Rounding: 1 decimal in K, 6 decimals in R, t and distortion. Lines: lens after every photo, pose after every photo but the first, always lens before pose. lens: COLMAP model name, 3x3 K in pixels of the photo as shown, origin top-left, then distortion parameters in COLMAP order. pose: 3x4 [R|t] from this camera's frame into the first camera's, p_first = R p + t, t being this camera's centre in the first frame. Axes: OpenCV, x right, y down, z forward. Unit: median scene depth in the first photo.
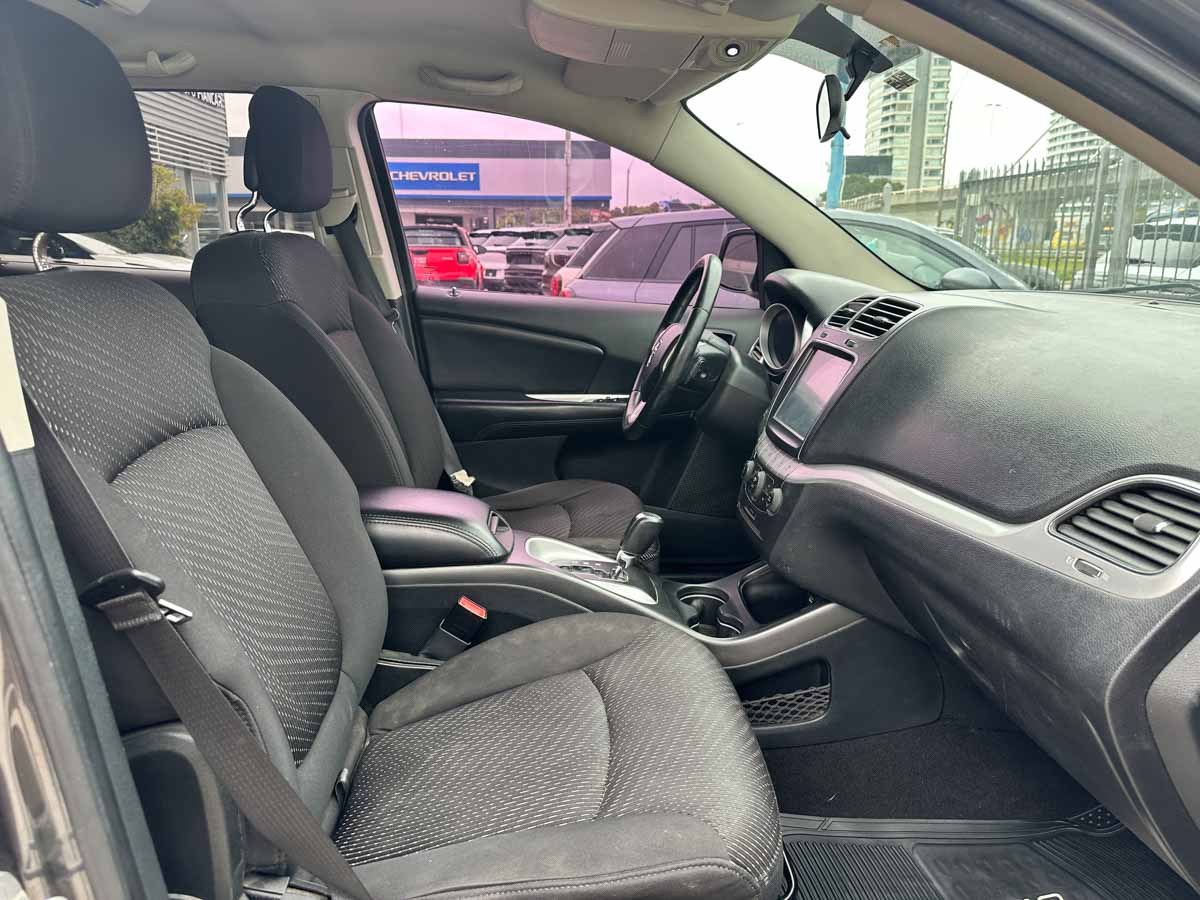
lens RADIAL K [[837.9, 0, 580.6], [0, 837.9, 453.5], [0, 0, 1]] dist [0.078925, -0.123664]
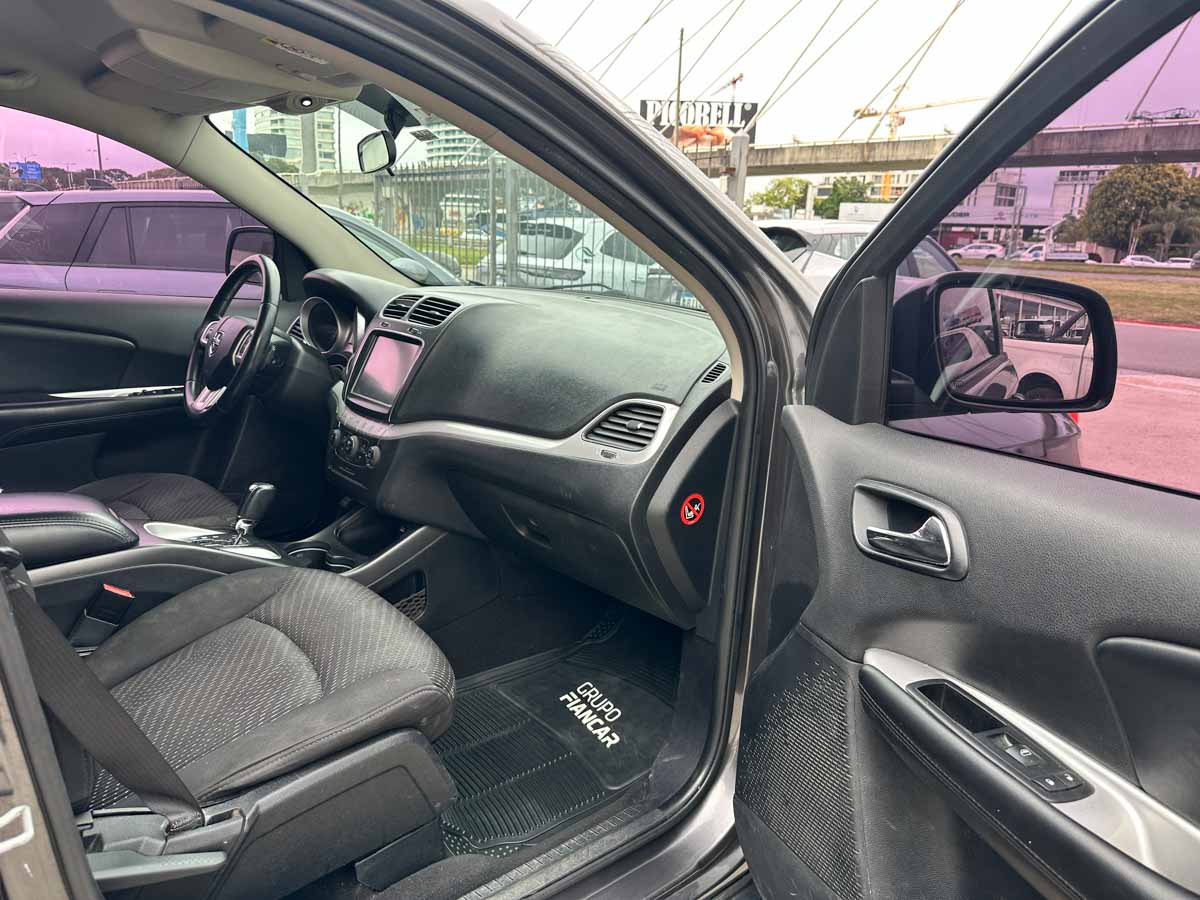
lens RADIAL K [[854.4, 0, 590.0], [0, 854.4, 451.7], [0, 0, 1]] dist [0.011495, -0.001846]
pose [[0.786206, -0.122275, 0.605746, -0.276310], [0.111113, 0.992225, 0.056073, 0.012485], [-0.607893, 0.023221, 0.793679, -0.216773]]
